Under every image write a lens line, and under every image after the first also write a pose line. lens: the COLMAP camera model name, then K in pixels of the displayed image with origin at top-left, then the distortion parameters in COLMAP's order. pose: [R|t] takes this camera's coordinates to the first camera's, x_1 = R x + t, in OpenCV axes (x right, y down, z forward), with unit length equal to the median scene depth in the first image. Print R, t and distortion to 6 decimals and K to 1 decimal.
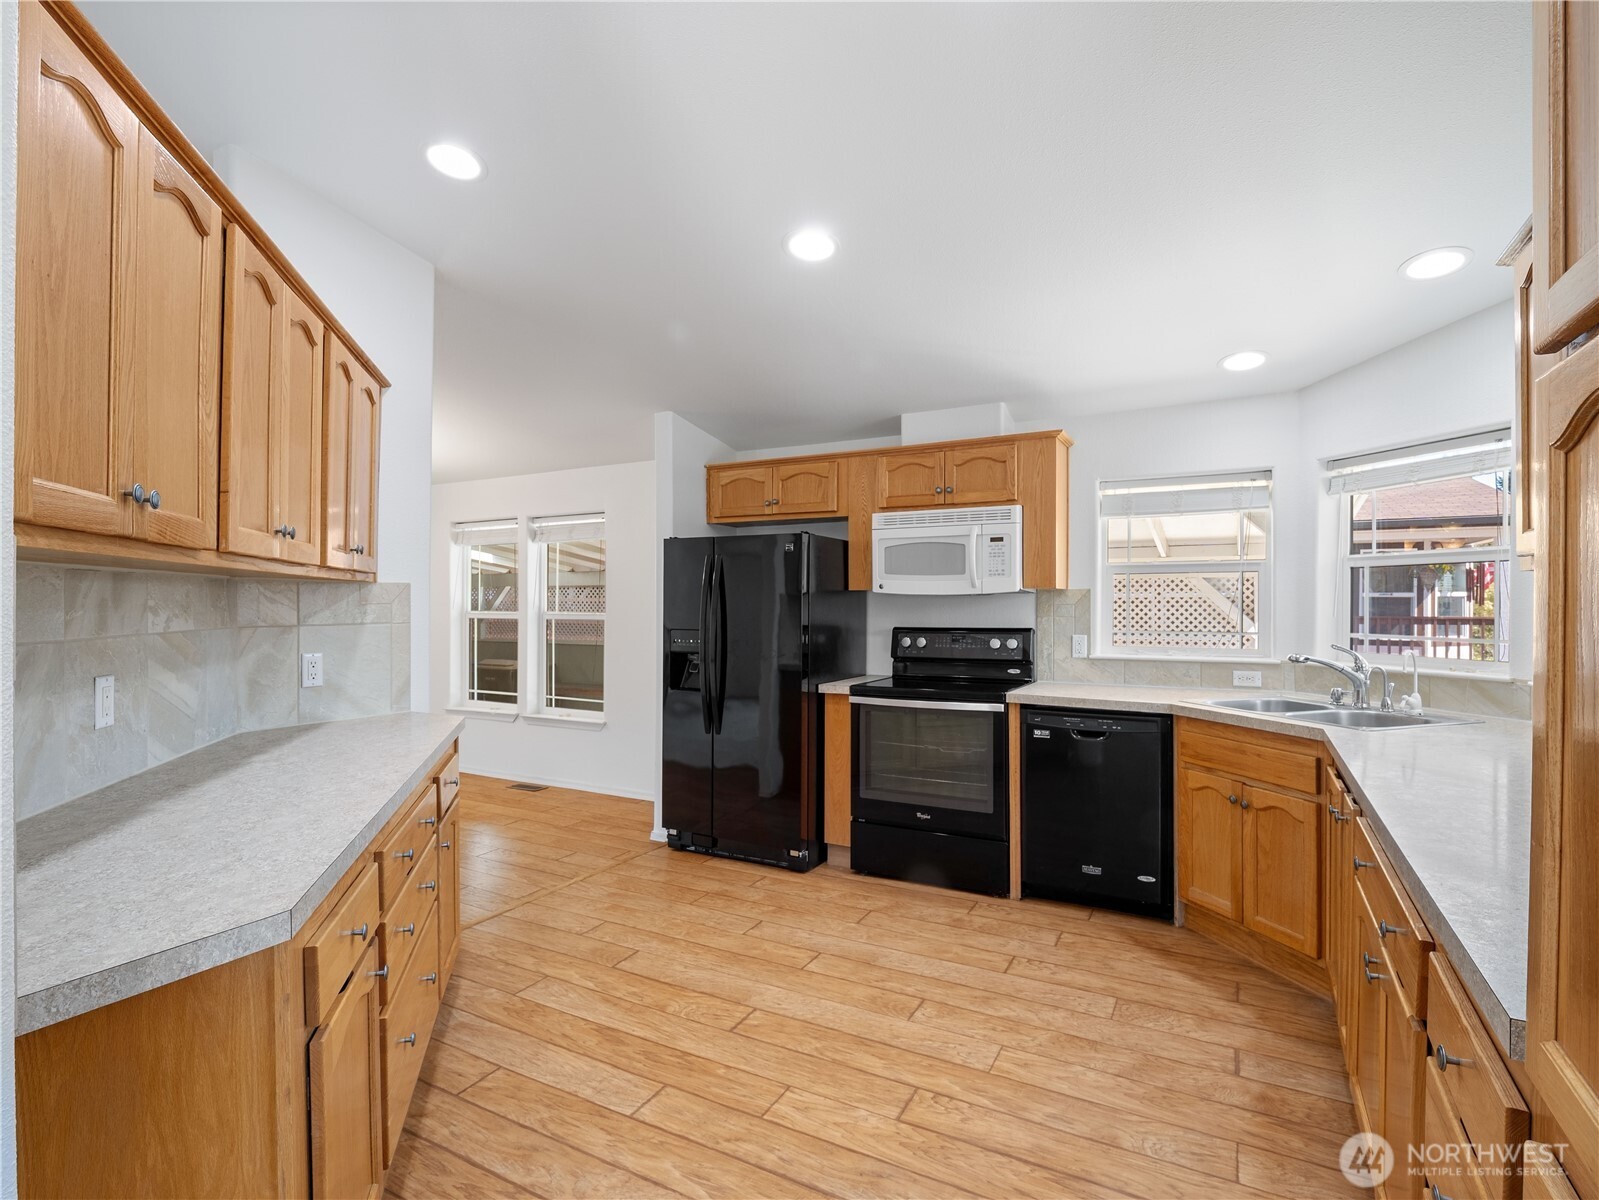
lens RADIAL K [[794.4, 0, 796.1], [0, 794.4, 602.5], [0, 0, 1]] dist [-0.015290, -0.001698]
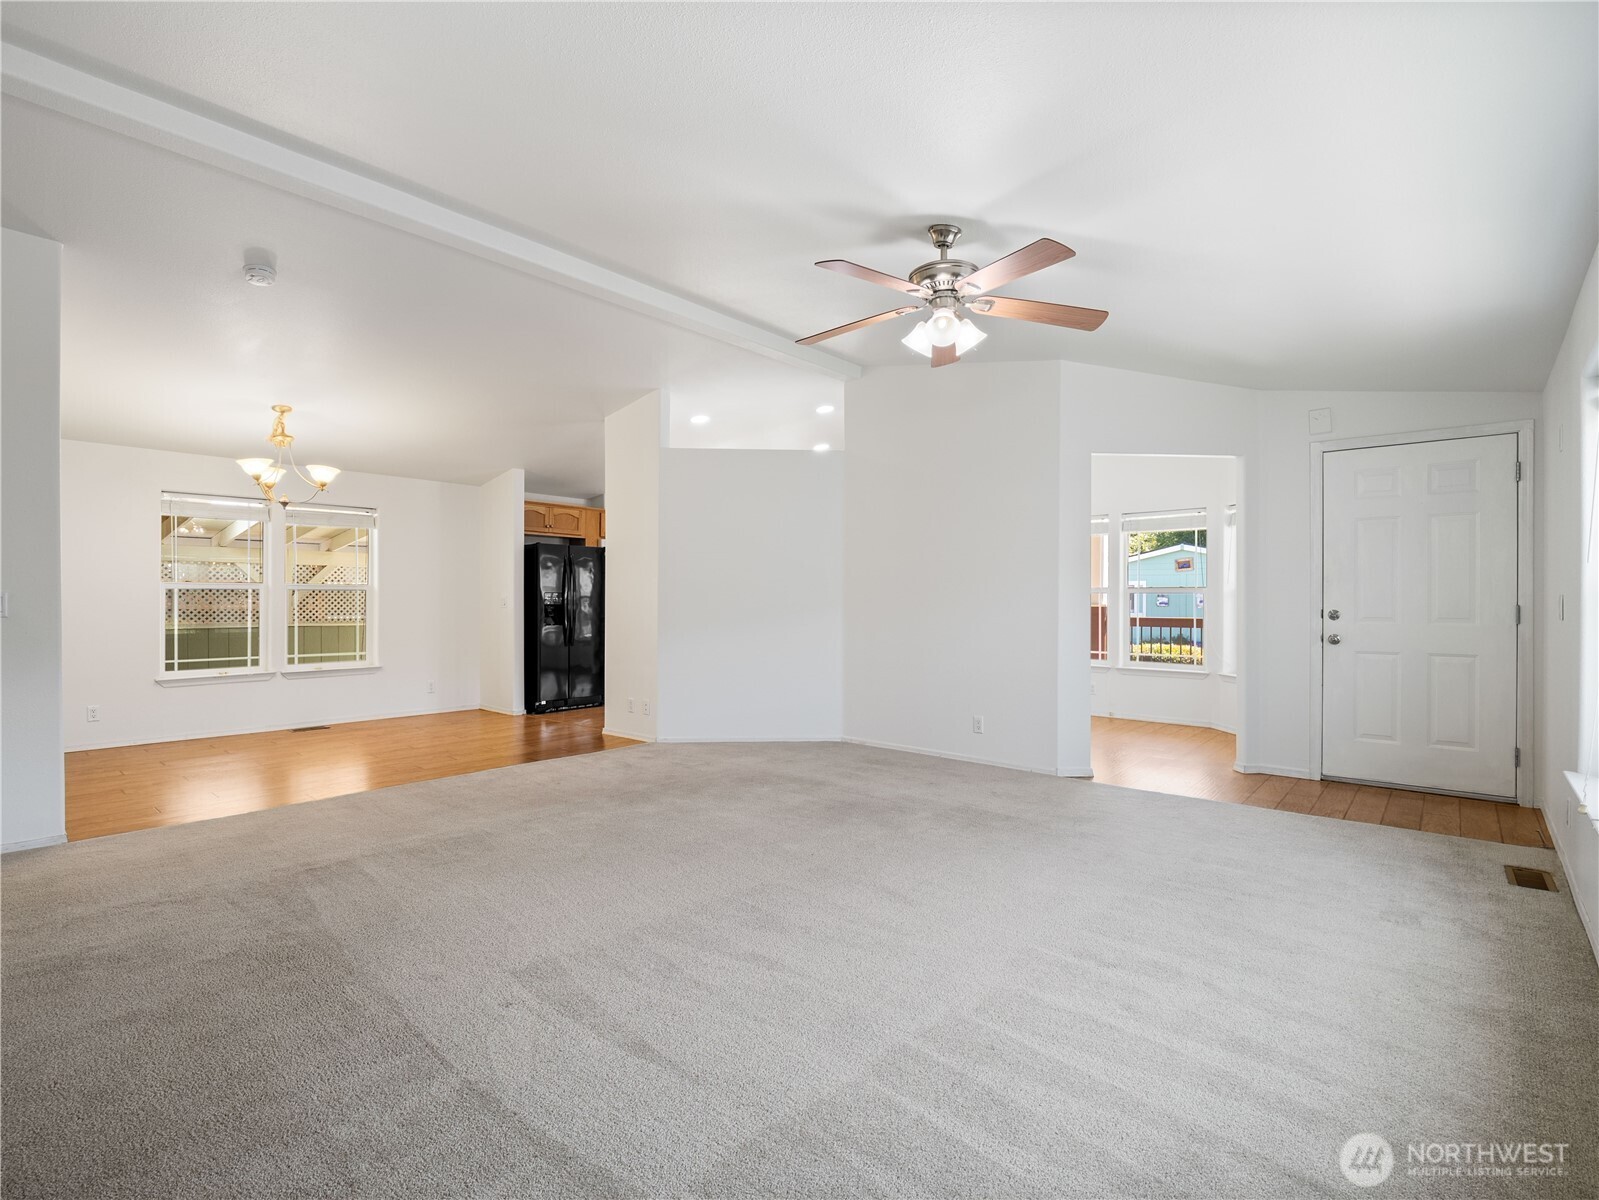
lens RADIAL K [[770.3, 0, 792.5], [0, 770.3, 602.1], [0, 0, 1]] dist [0.001642, -0.015575]
pose [[0.214580, -0.000821, 0.976706, -2.650547], [-0.002752, 0.999995, 0.001445, 0.077513], [-0.976702, -0.002998, 0.214577, 0.081194]]
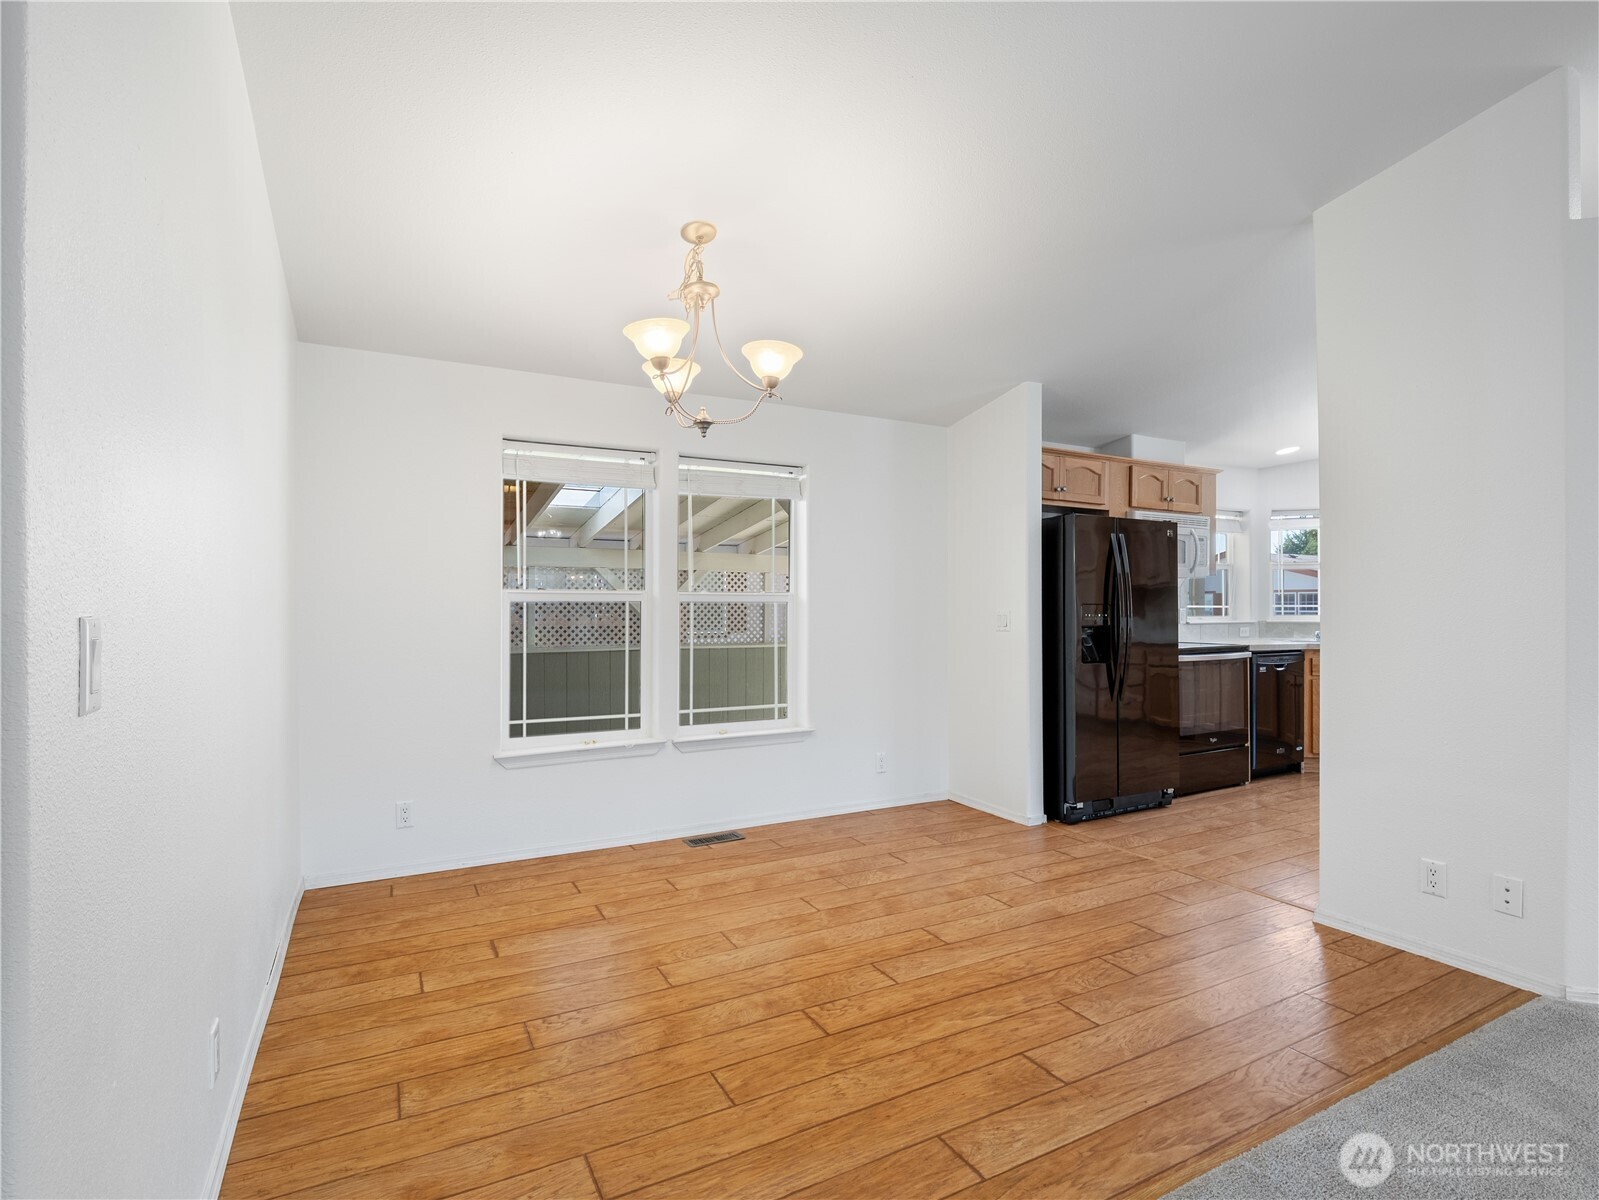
lens RADIAL K [[794.4, 0, 796.1], [0, 794.4, 602.5], [0, 0, 1]] dist [-0.015290, -0.001698]
pose [[0.549669, 0.007570, 0.835349, -1.785325], [0.001385, 0.999949, -0.009972, 0.062665], [-0.835382, 0.006638, 0.549630, 1.116695]]
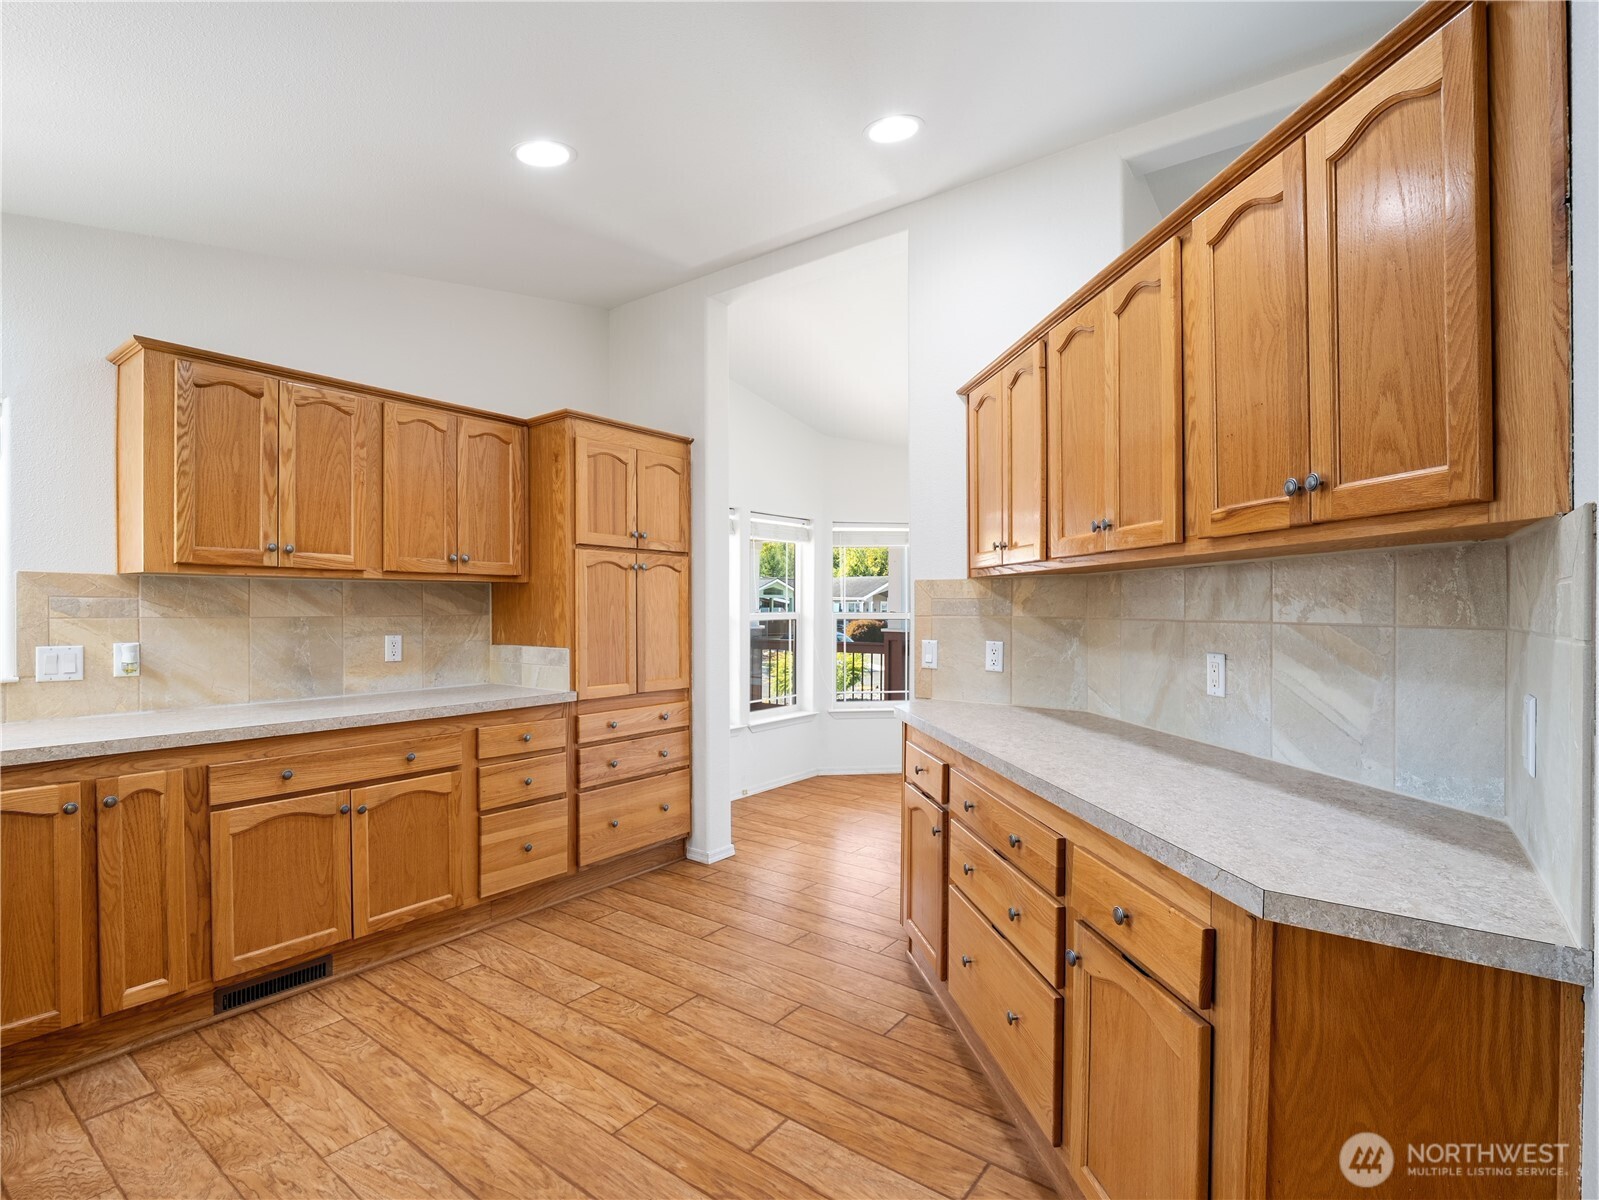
lens RADIAL K [[773.9, 0, 790.3], [0, 773.9, 611.7], [0, 0, 1]] dist [-0.013402, 0.000535]
pose [[-0.988217, -0.001025, 0.153055, -0.258856], [-0.000256, 0.999987, 0.005048, 0.015044], [-0.153059, 0.004950, -0.988205, 1.397213]]
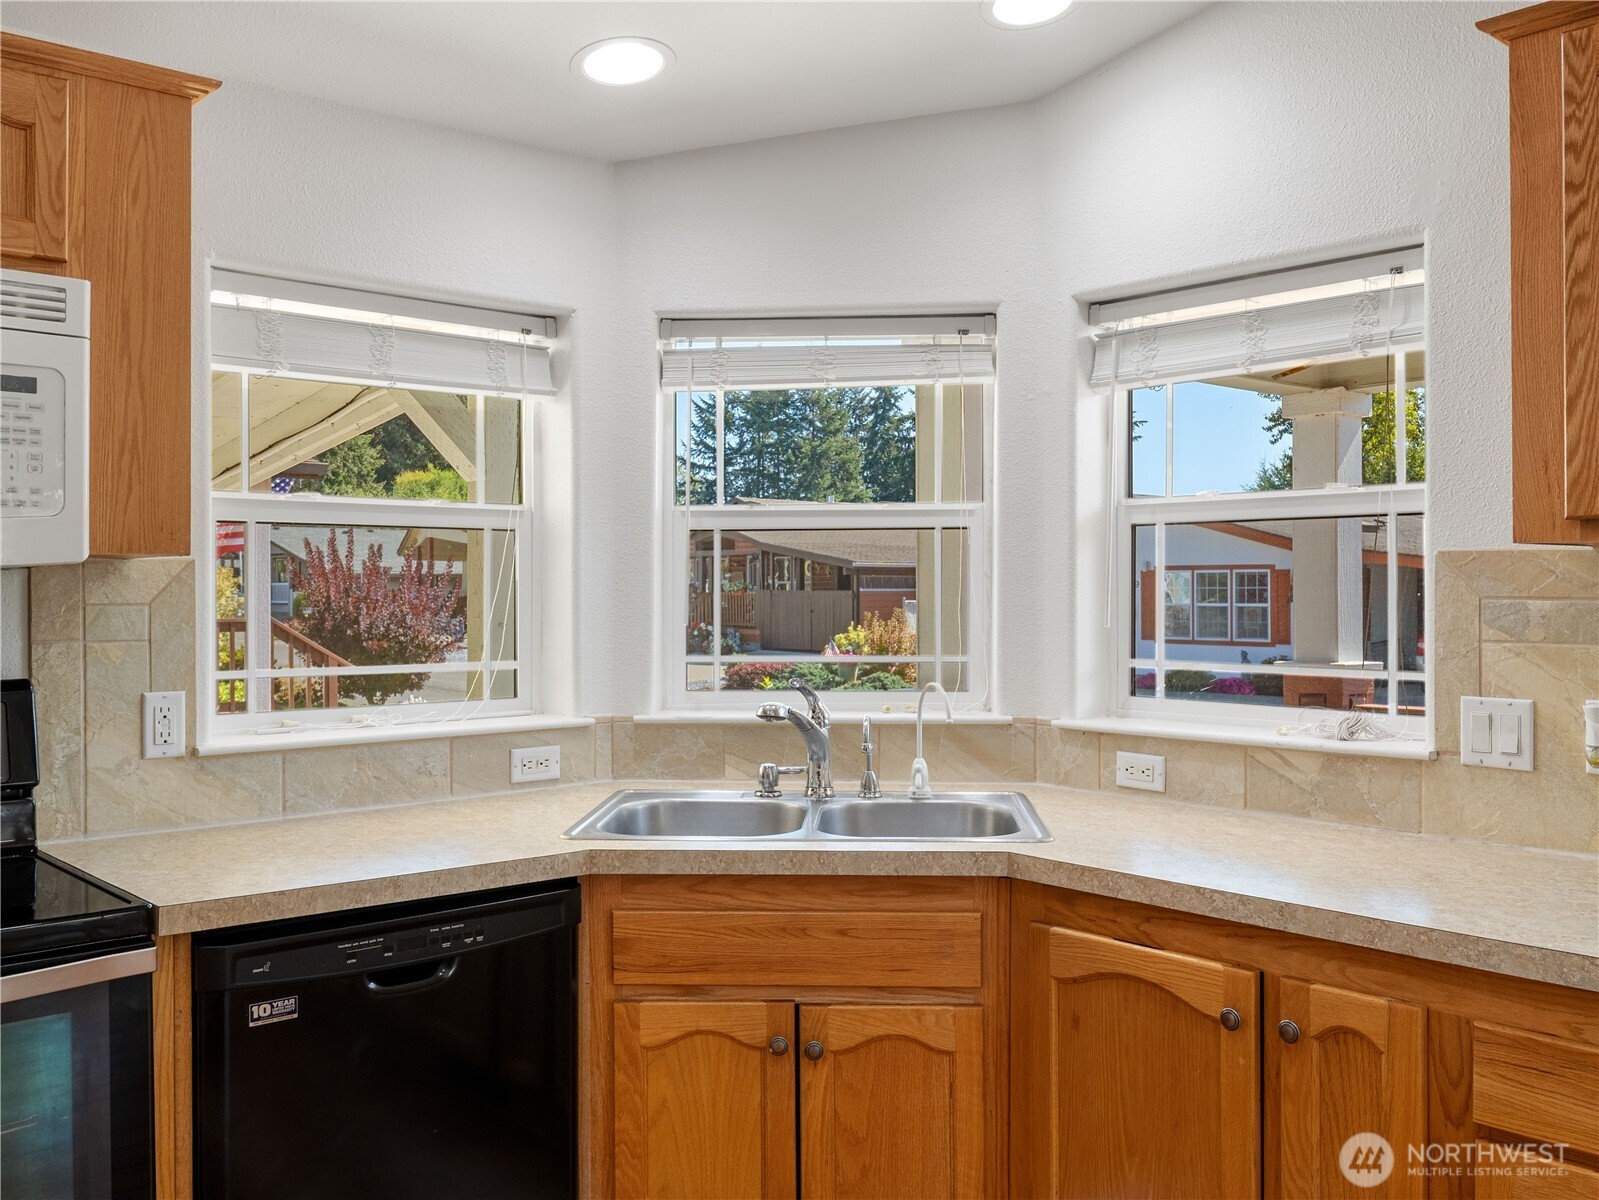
lens RADIAL K [[1431.8, 0, 808.3], [0, 1431.8, 587.9], [0, 0, 1]] dist [0.007035, -0.005044]
pose [[0.333447, 0.002559, 0.942766, -0.198794], [0.002661, 0.999990, -0.003656, -0.001975], [-0.942765, 0.003728, 0.333436, 0.741227]]
